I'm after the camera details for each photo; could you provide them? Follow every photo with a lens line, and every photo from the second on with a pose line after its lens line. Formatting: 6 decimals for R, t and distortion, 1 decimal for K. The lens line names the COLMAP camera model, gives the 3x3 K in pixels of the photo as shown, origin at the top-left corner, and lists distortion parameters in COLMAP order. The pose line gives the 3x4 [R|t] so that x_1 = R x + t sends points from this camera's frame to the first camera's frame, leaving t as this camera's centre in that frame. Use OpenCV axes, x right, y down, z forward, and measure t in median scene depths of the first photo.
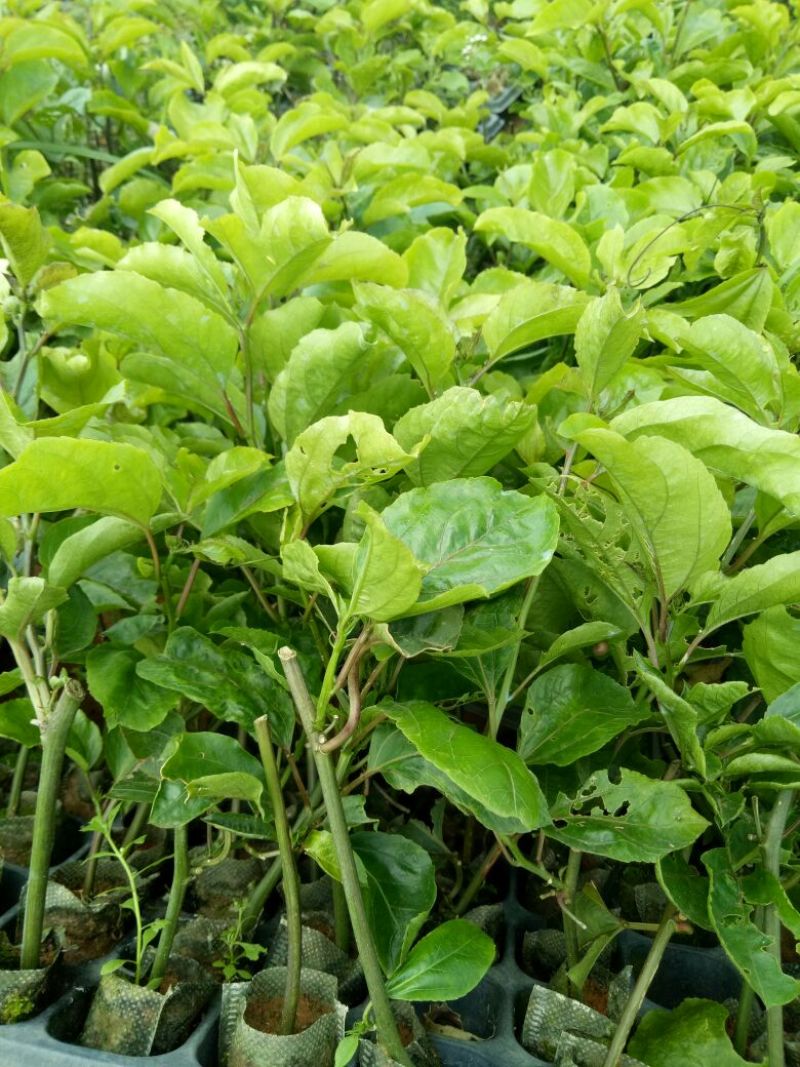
lens RADIAL K [[812.7, 0, 400.2], [0, 812.7, 531.2], [0, 0, 1]] dist [-0.015987, 0.000993]
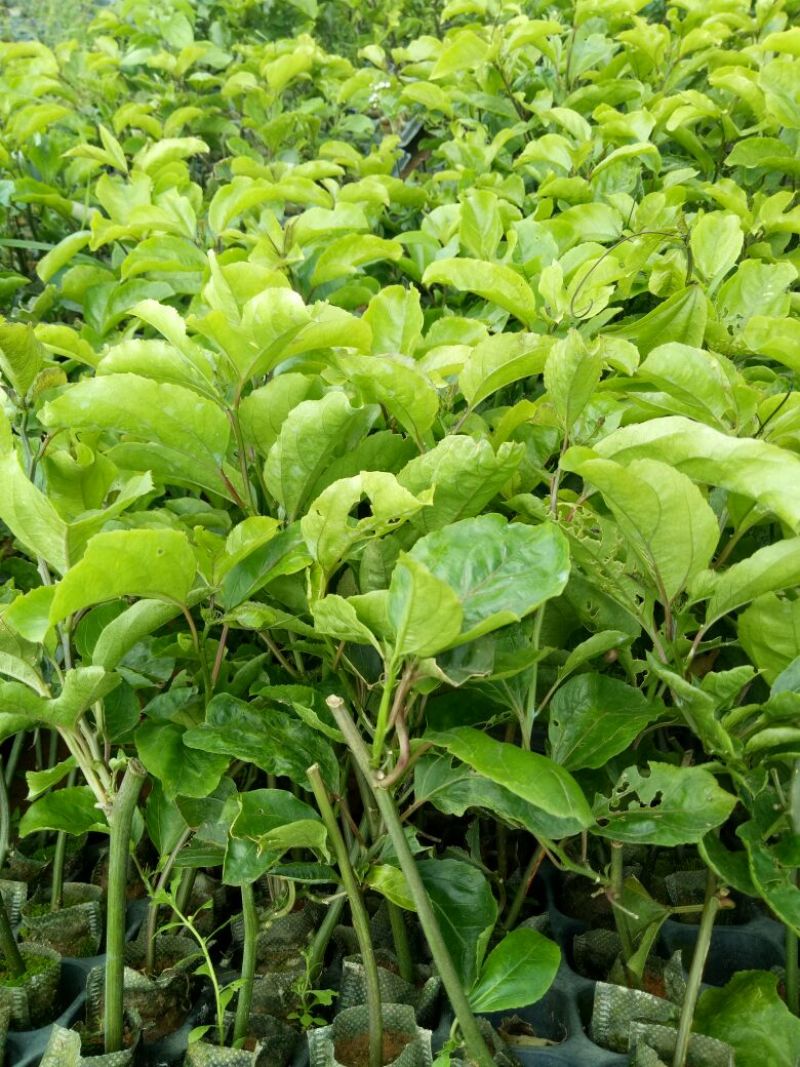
lens RADIAL K [[834.8, 0, 399.8], [0, 834.8, 536.3], [0, 0, 1]] dist [0.002762, 0.006598]
pose [[0.988187, -0.136562, 0.069553, -0.089044], [0.138958, 0.989818, -0.030835, -0.017837], [-0.064634, 0.040136, 0.997102, -0.100985]]
